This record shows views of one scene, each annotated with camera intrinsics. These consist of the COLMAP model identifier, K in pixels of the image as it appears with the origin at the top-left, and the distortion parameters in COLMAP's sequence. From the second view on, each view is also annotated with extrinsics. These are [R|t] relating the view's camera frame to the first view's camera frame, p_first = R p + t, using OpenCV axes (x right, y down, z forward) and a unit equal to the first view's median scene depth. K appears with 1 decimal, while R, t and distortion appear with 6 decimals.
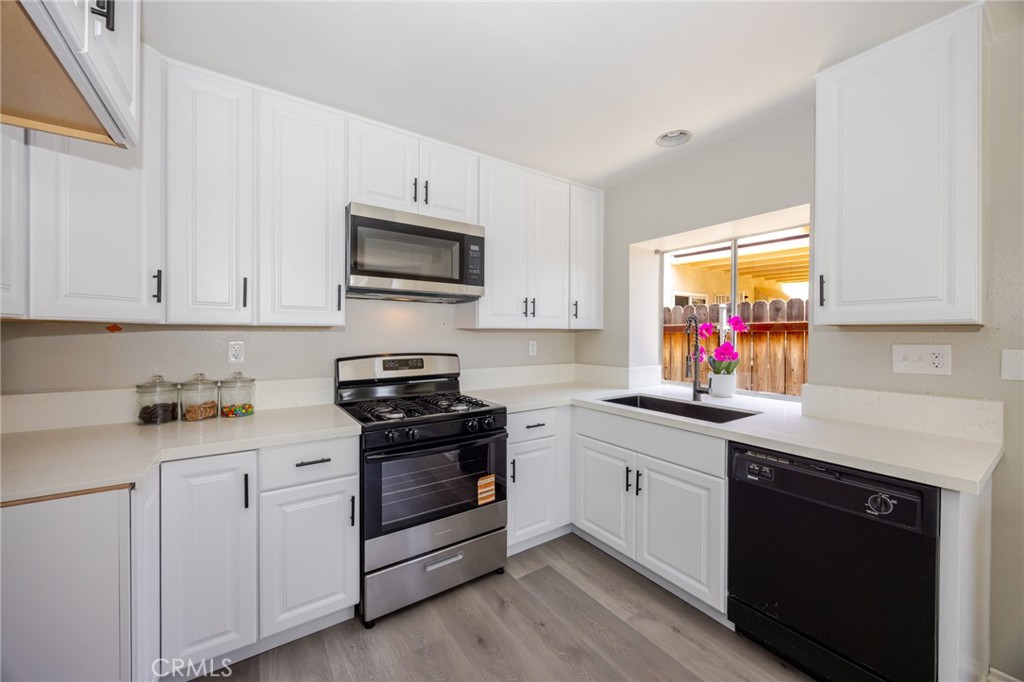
lens RADIAL K [[390.1, 0, 508.4], [0, 390.1, 336.0], [0, 0, 1]] dist [-0.001067, 0.000147]
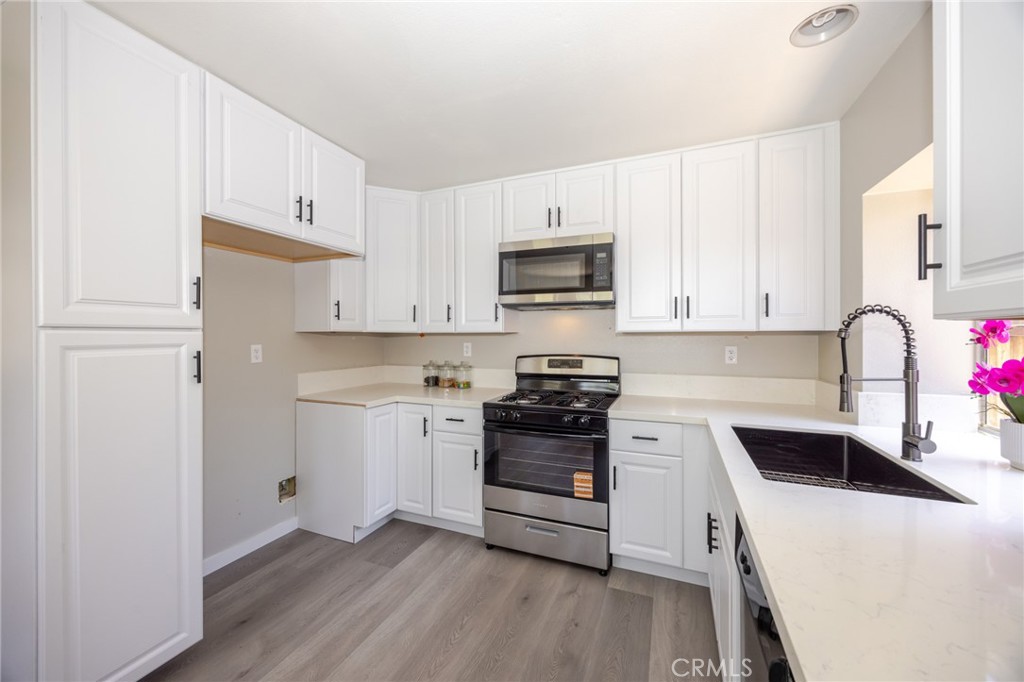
lens RADIAL K [[390.1, 0, 512.9], [0, 390.1, 337.4], [0, 0, 1]] dist [-0.001067, 0.000147]
pose [[0.542156, -0.003507, -0.840270, 0.715665], [-0.002519, 0.999980, -0.005799, 0.000027], [0.840274, 0.005260, 0.542137, 0.259283]]
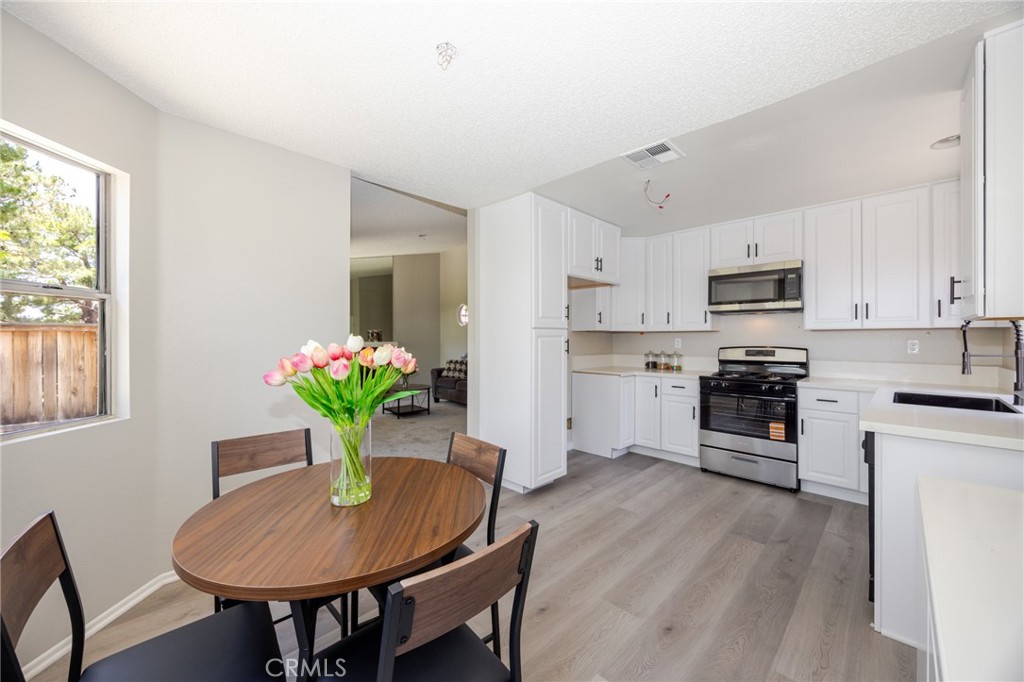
lens RADIAL K [[390.1, 0, 511.4], [0, 390.1, 338.6], [0, 0, 1]] dist [-0.001067, 0.000147]
pose [[0.173368, -0.004816, -0.984845, 1.297024], [-0.006940, 0.999957, -0.006112, 0.032552], [0.984833, 0.007895, 0.173328, -0.338775]]
